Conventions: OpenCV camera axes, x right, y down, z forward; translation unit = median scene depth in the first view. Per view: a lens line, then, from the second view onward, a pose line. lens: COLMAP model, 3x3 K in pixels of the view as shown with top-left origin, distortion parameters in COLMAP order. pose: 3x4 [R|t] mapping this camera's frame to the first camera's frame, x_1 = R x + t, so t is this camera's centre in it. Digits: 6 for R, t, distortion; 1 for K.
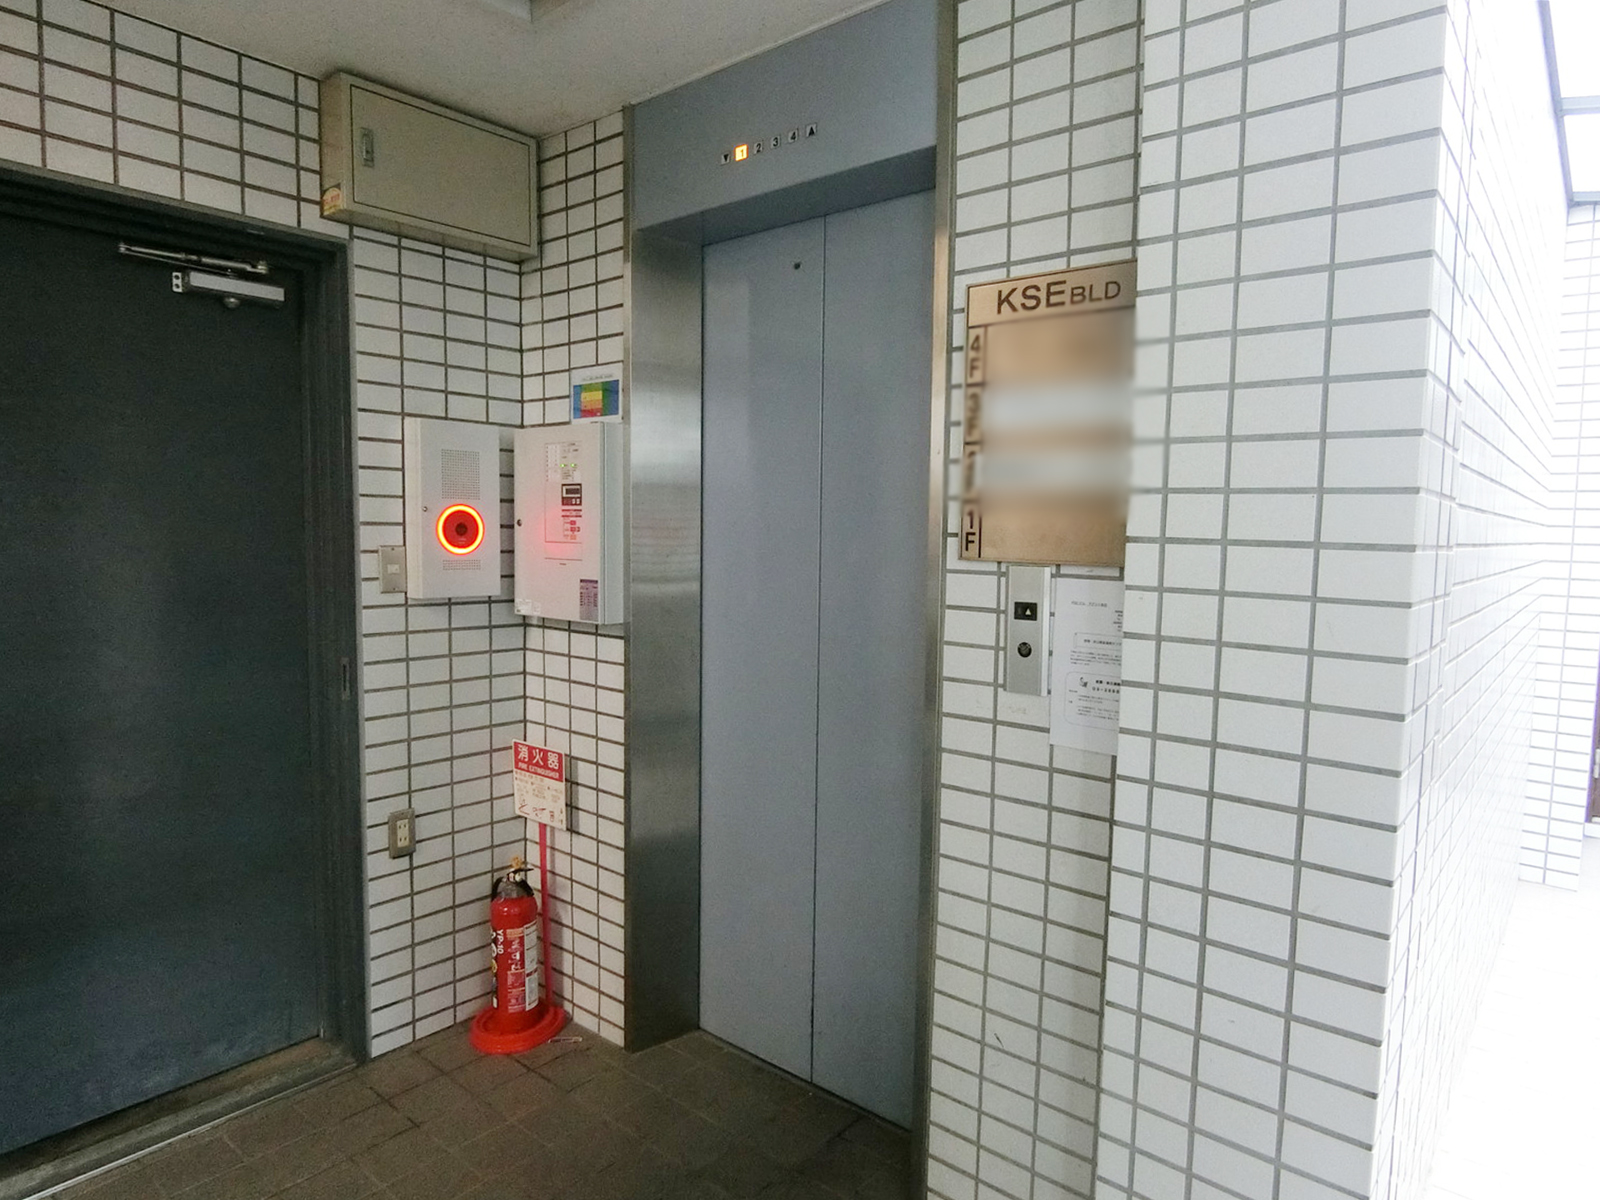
lens RADIAL K [[951.6, 0, 807.7], [0, 951.6, 599.0], [0, 0, 1]] dist [-0.001984, -0.003064]
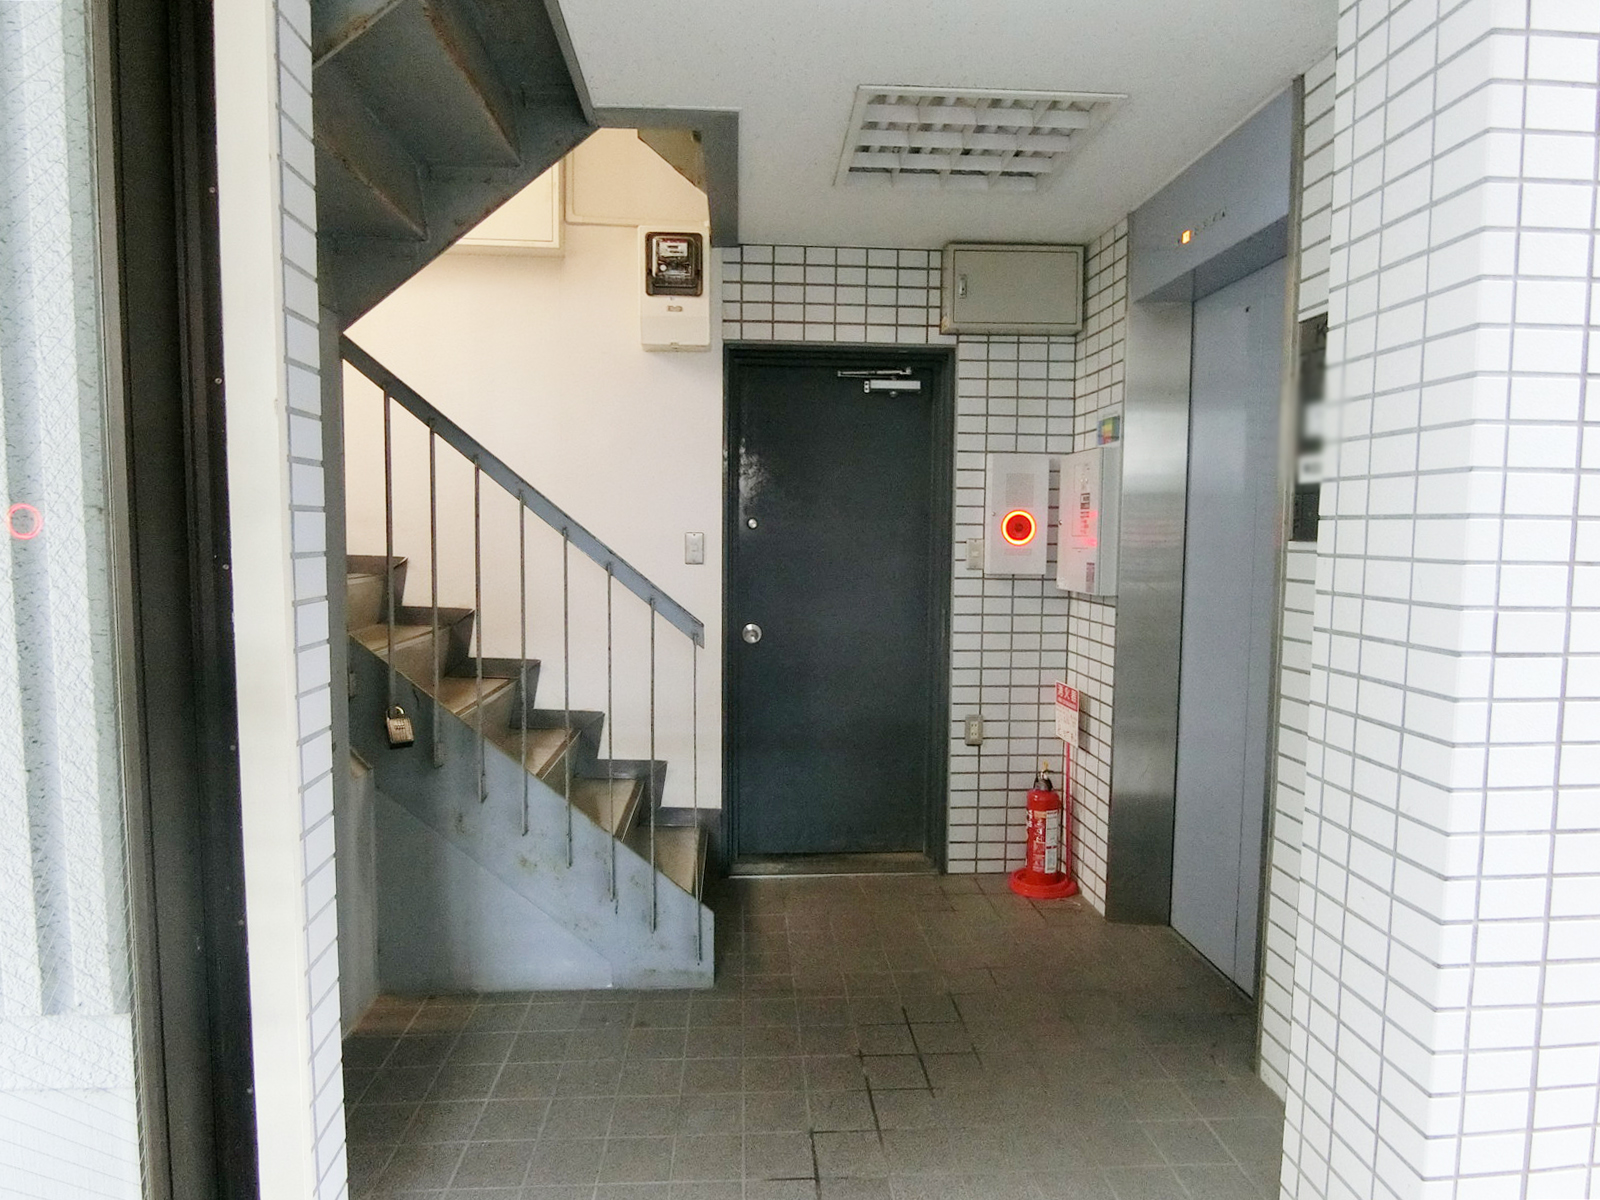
lens RADIAL K [[951.6, 0, 801.3], [0, 951.6, 601.4], [0, 0, 1]] dist [-0.001984, -0.003064]
pose [[0.682509, 0.042813, -0.729622, 0.480565], [-0.055409, 0.998441, 0.006755, 0.048747], [0.728773, 0.035817, 0.683817, -0.237718]]
